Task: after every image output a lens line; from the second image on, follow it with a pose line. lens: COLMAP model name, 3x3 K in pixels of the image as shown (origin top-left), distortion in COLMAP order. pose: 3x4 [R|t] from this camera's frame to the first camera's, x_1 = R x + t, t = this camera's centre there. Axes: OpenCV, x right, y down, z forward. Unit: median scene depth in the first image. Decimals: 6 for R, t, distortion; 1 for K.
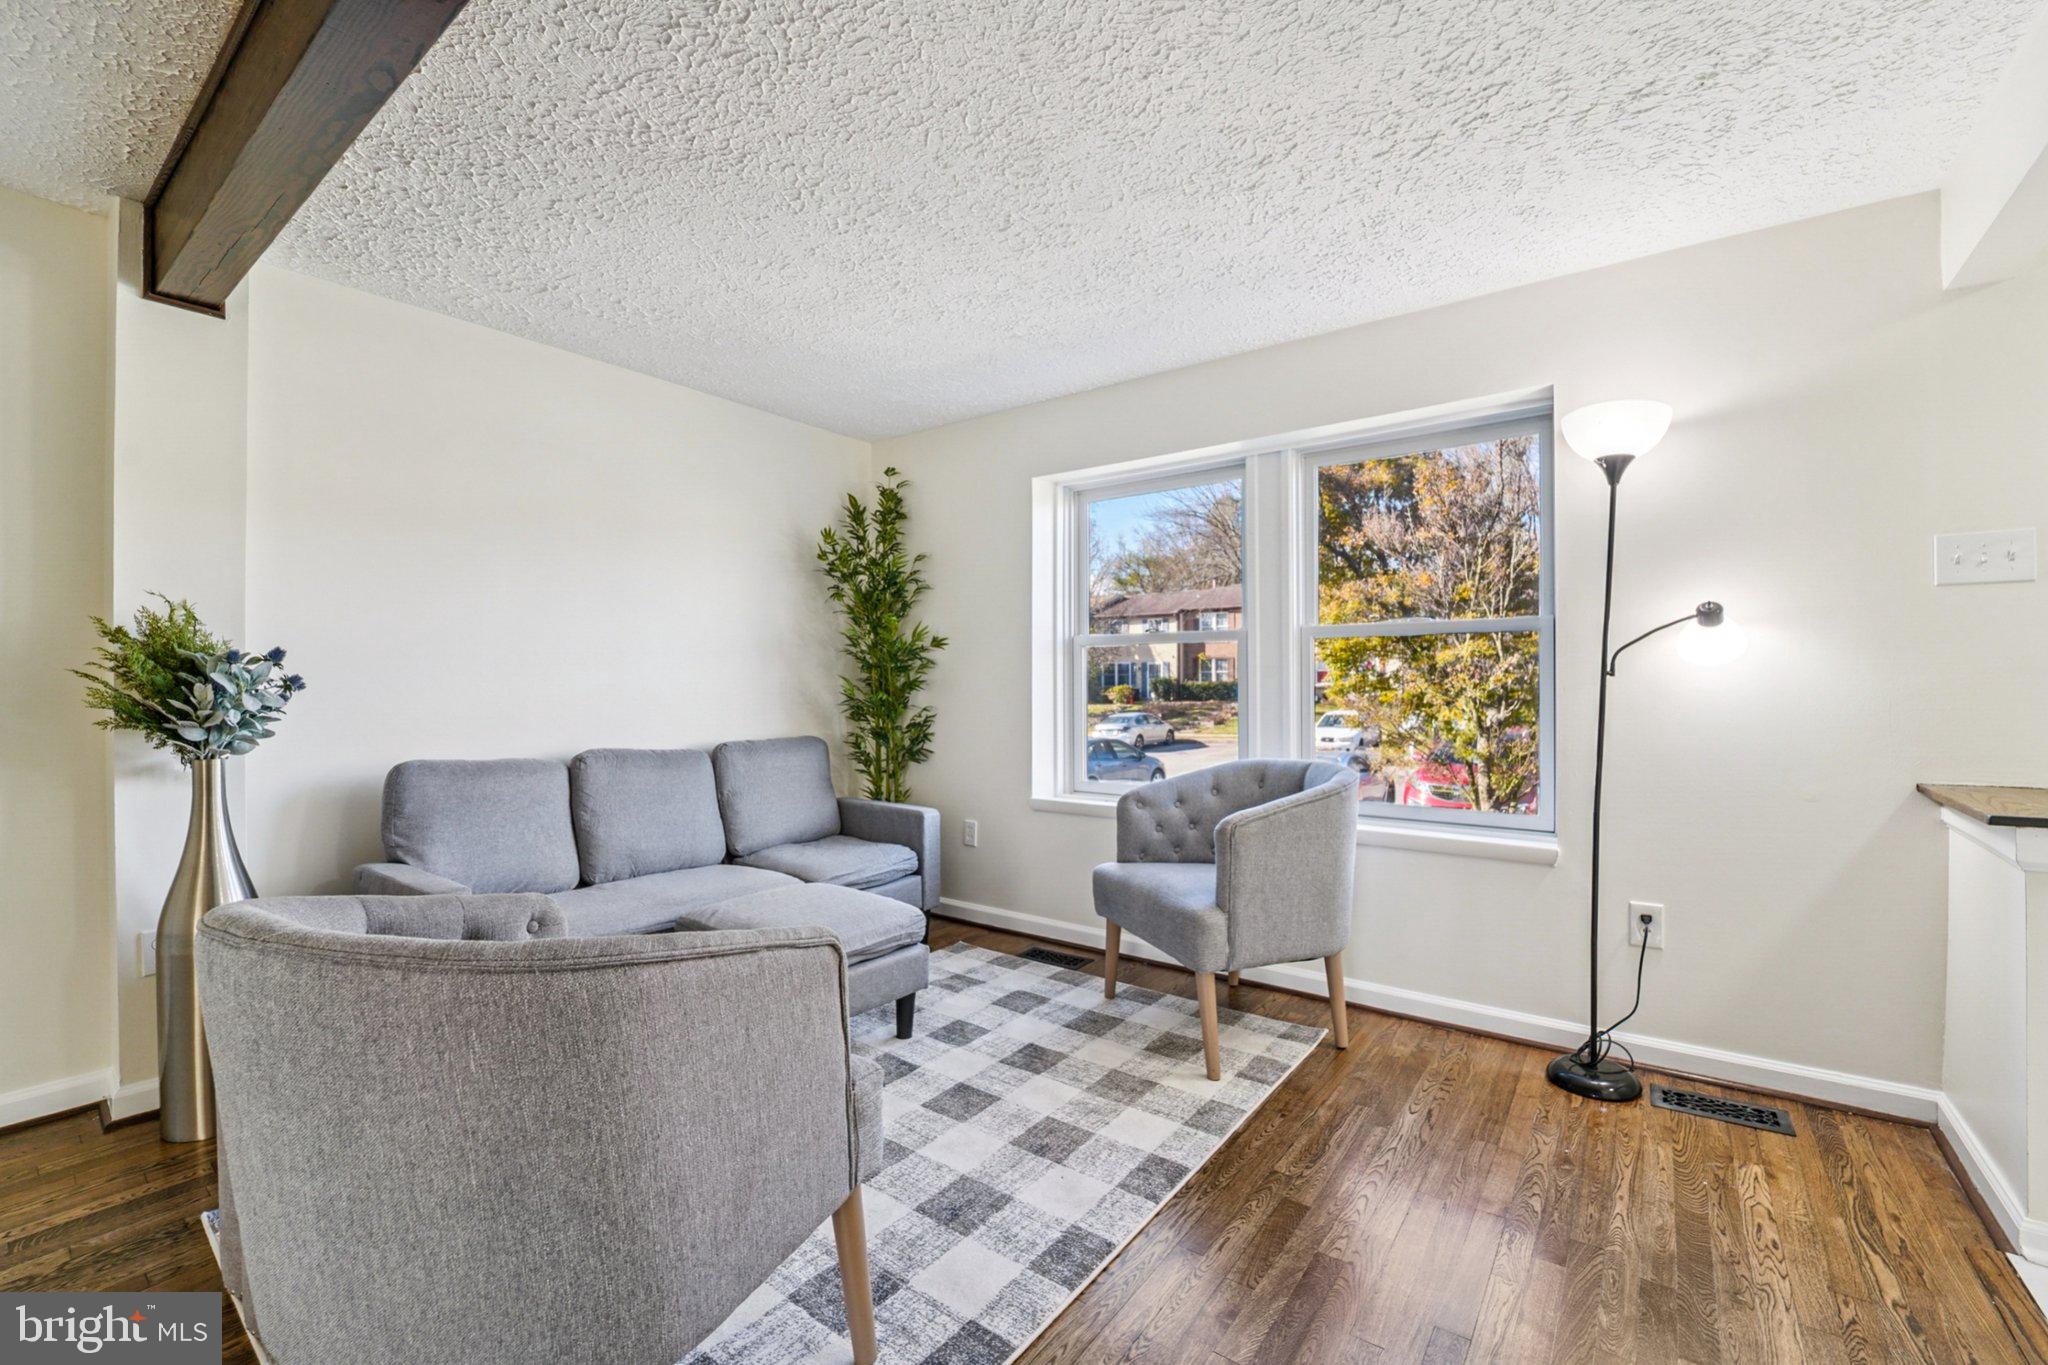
lens RADIAL K [[845.9, 0, 1036.7], [0, 845.9, 686.4], [0, 0, 1]] dist [-0.019007, 0.000763]
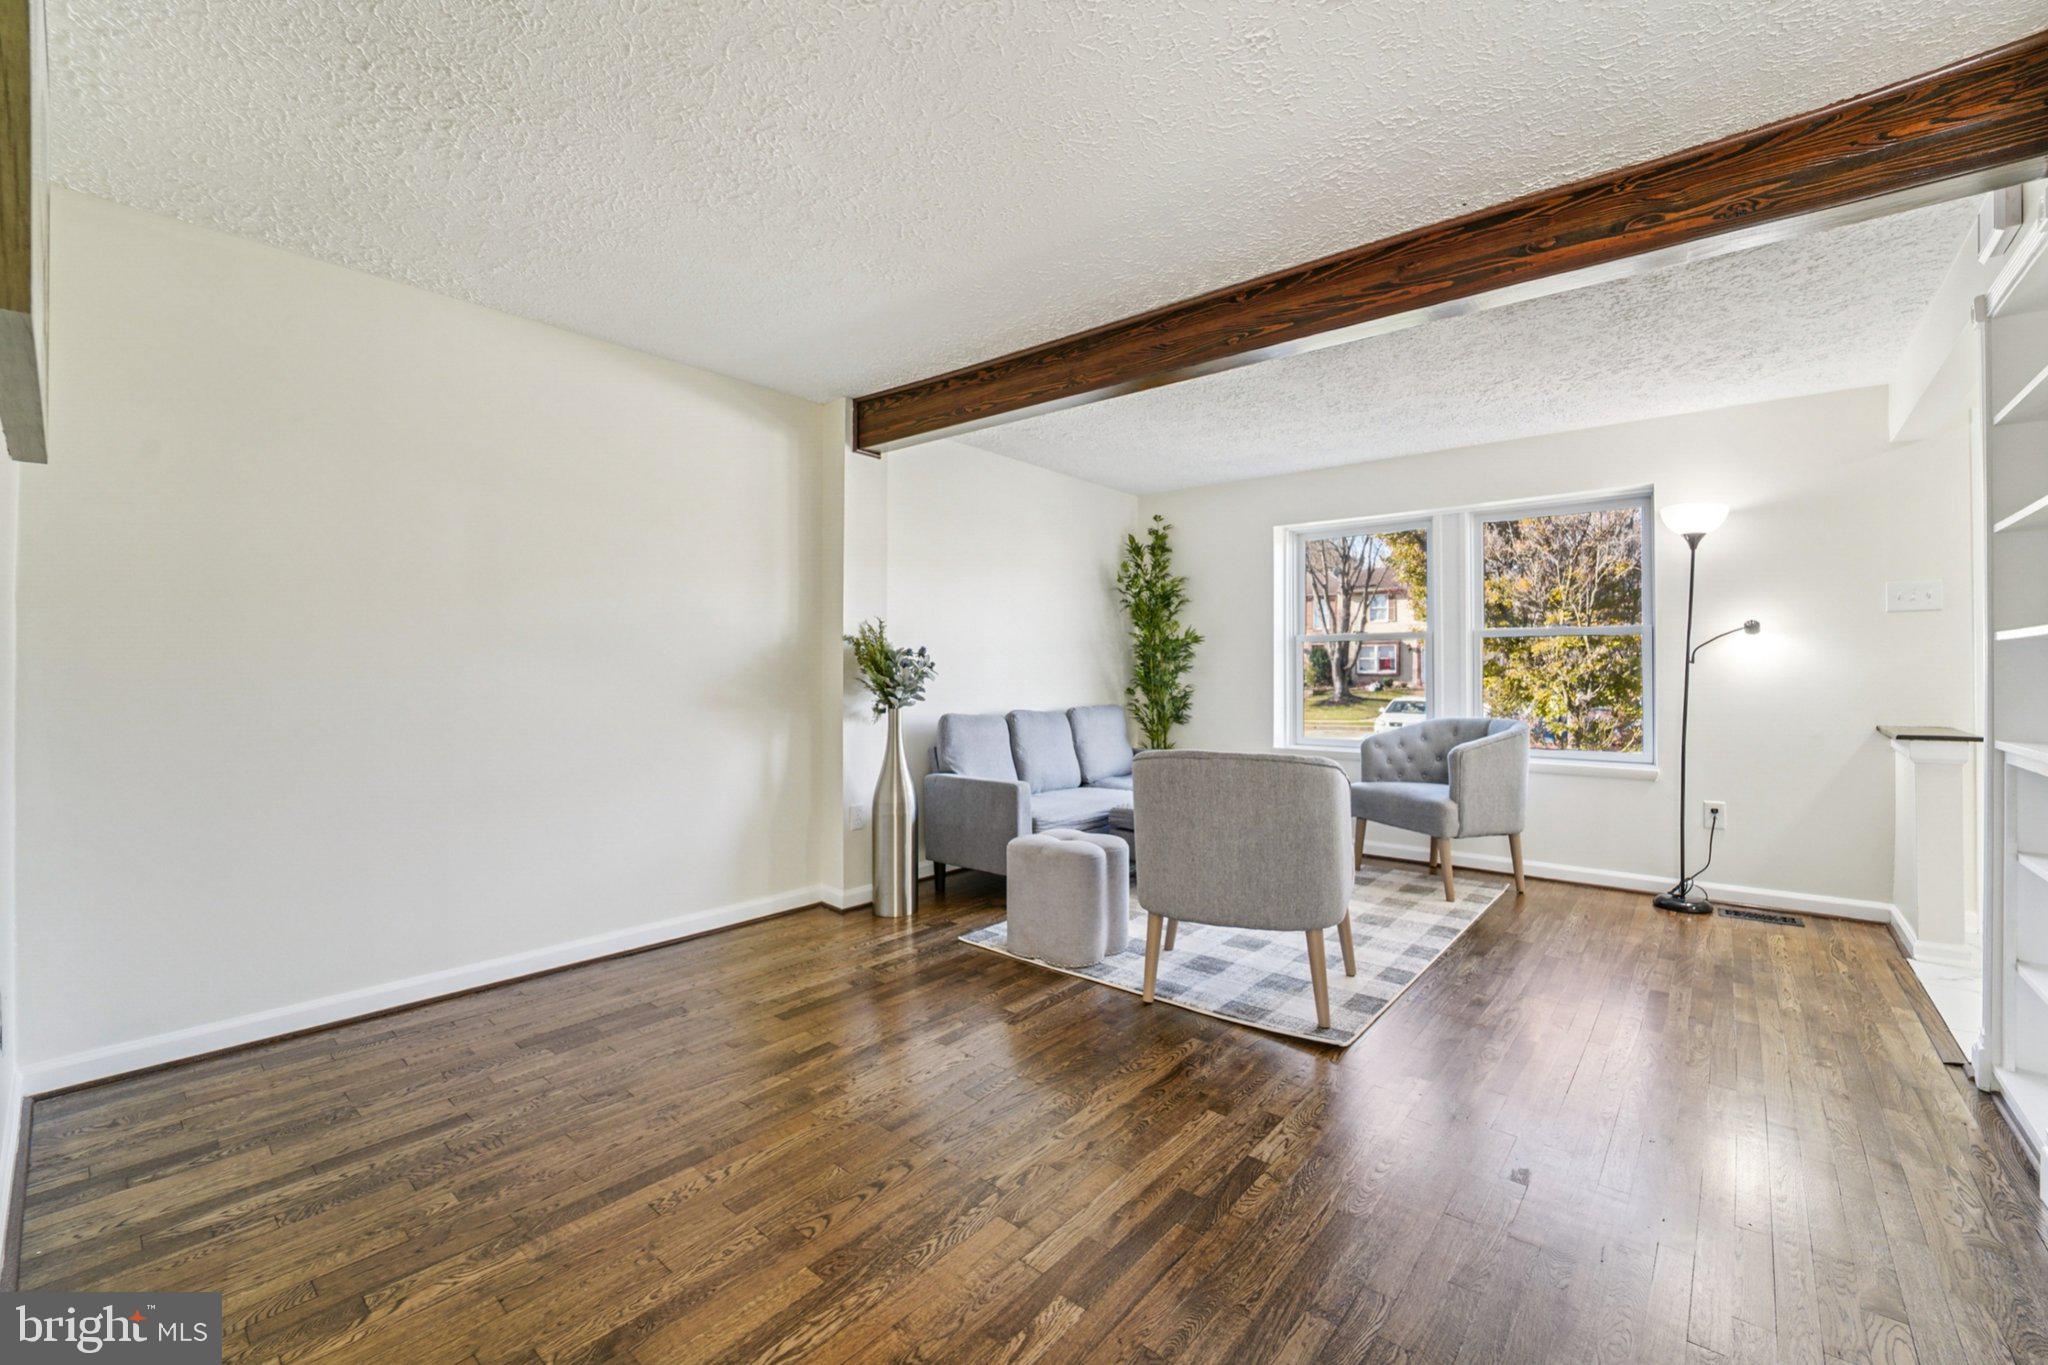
lens RADIAL K [[845.9, 0, 1033.4], [0, 845.9, 666.9], [0, 0, 1]] dist [-0.019007, 0.000763]
pose [[0.998584, 0.001540, -0.053180, -0.488158], [-0.001982, 0.999964, -0.008258, 0.009671], [0.053166, 0.008352, 0.998551, -0.667476]]
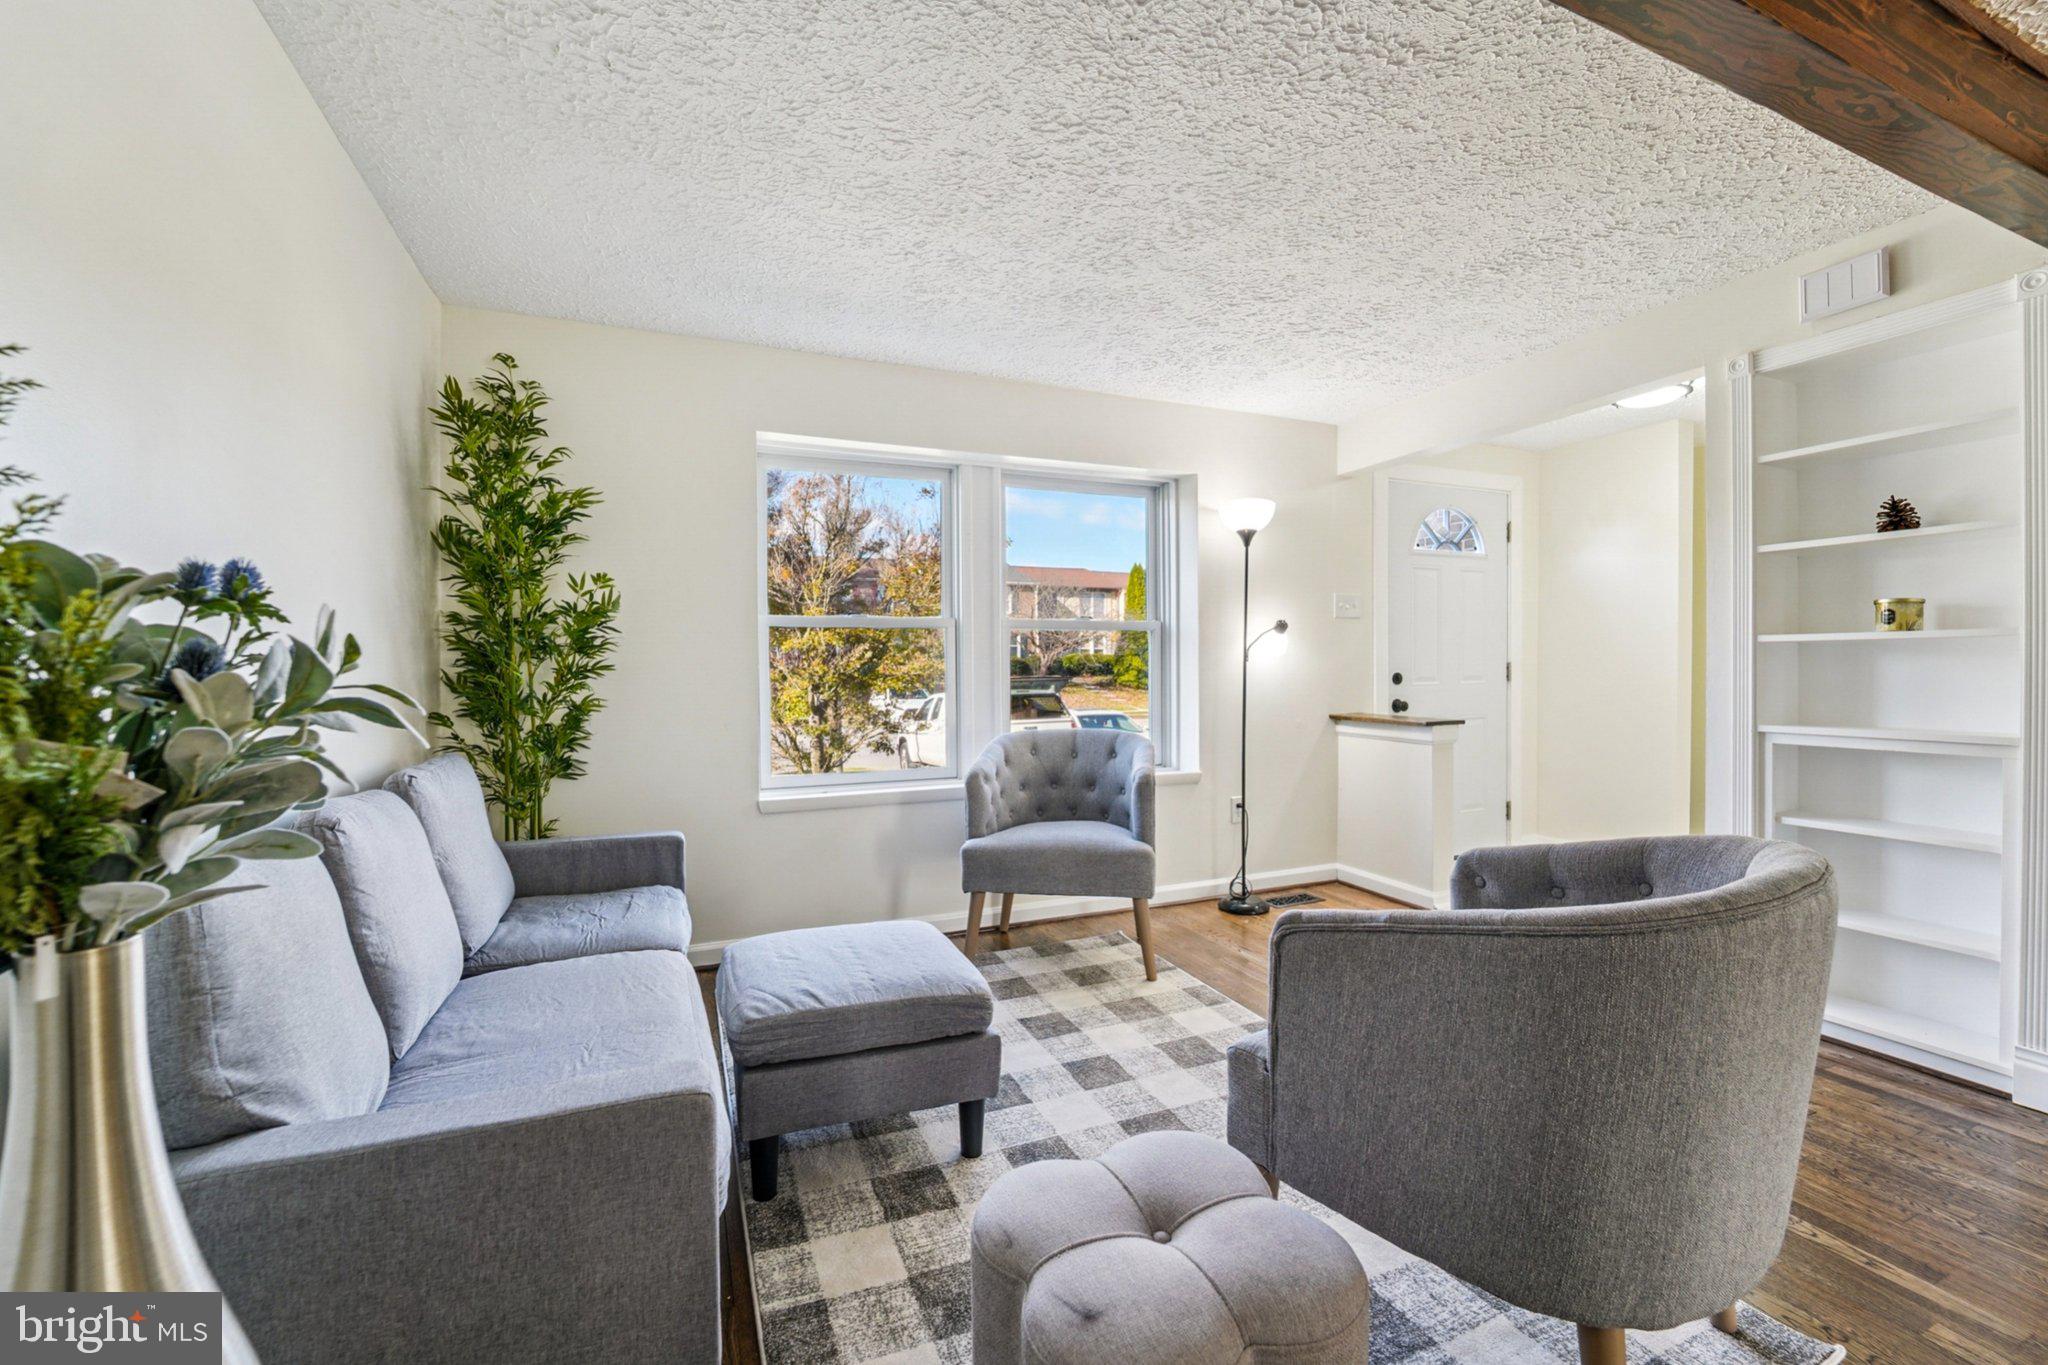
lens RADIAL K [[845.9, 0, 1035.7], [0, 845.9, 673.2], [0, 0, 1]] dist [-0.019007, 0.000763]
pose [[0.502111, -0.009501, 0.864751, -0.875578], [0.008656, 0.999945, 0.005961, -0.002477], [-0.864760, 0.004492, 0.502166, 0.466709]]
